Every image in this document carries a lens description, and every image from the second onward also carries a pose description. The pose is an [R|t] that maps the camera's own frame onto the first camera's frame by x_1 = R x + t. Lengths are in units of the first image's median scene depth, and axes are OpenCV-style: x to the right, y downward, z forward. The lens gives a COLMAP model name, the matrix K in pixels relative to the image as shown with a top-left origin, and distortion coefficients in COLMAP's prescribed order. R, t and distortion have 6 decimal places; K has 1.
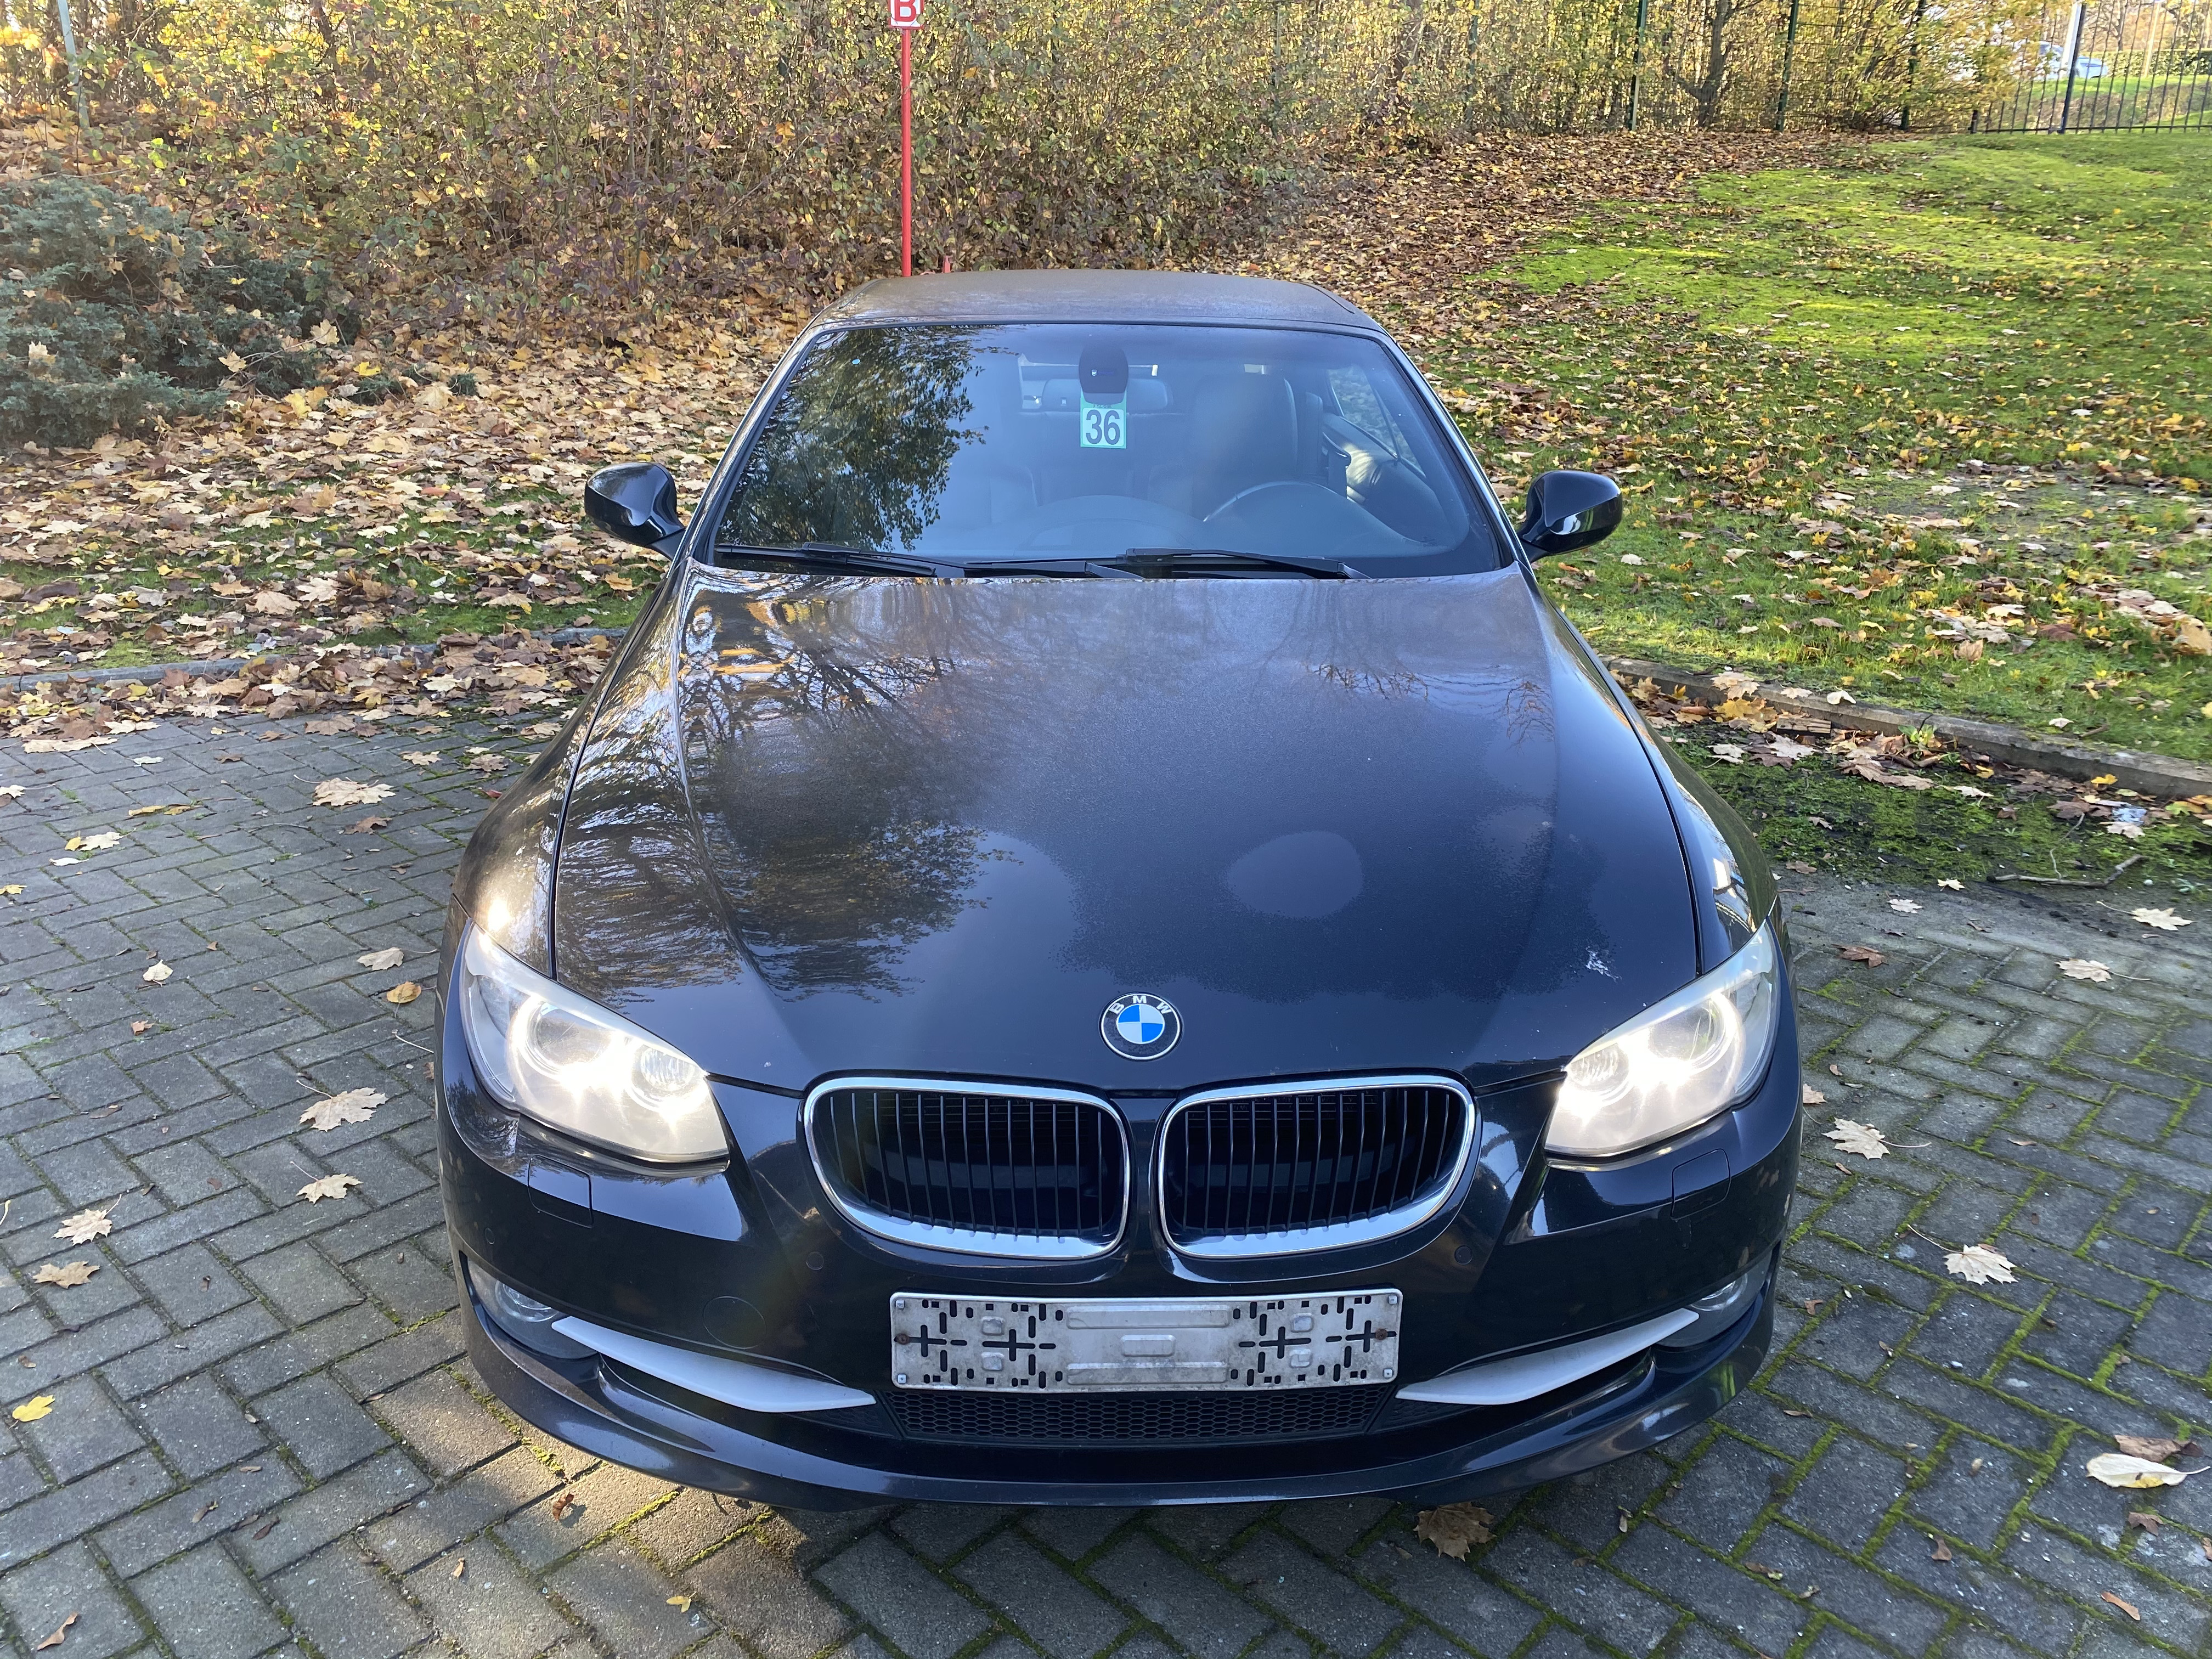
lens RADIAL K [[1658.8, 0, 1096.3], [0, 1658.8, 822.9], [0, 0, 1]] dist [0.020618, -0.011174]
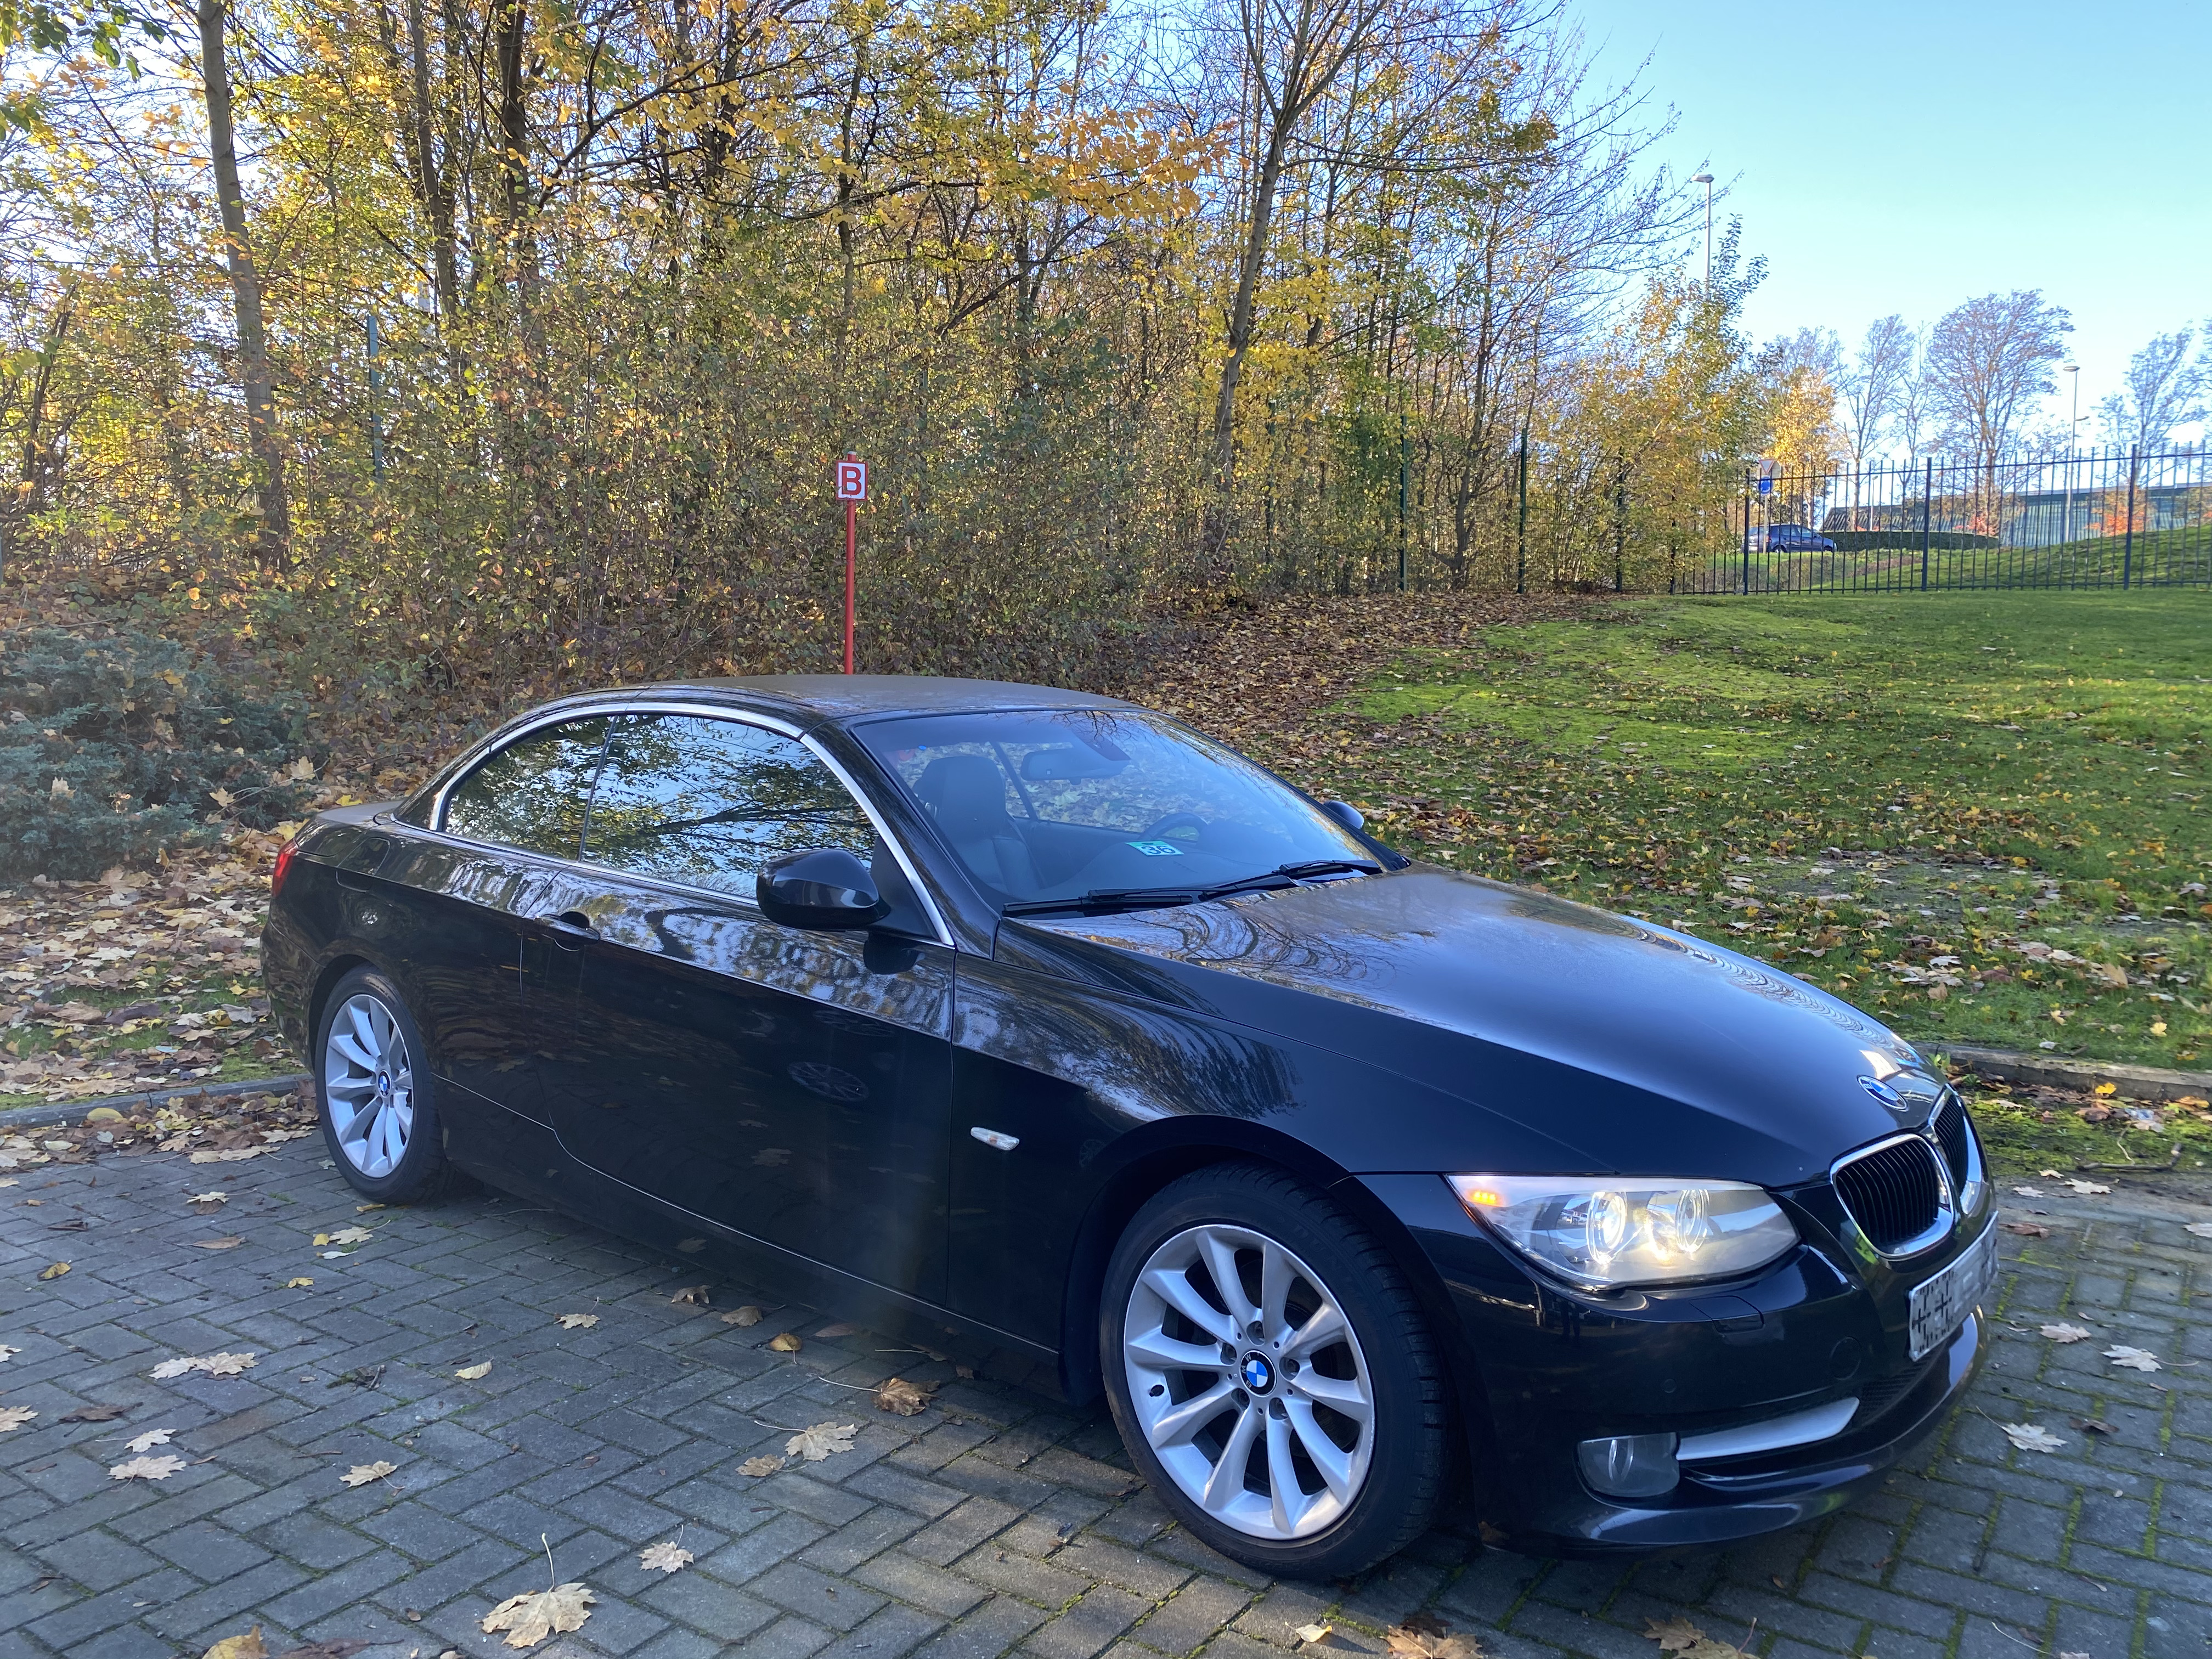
lens RADIAL K [[1658.8, 0, 1115.6], [0, 1658.8, 824.1], [0, 0, 1]] dist [0.020618, -0.011174]
pose [[0.987035, -0.023052, 0.158841, -0.167812], [0.062956, 0.965932, -0.251021, 0.028862], [-0.147643, 0.257766, 0.954860, -0.038283]]
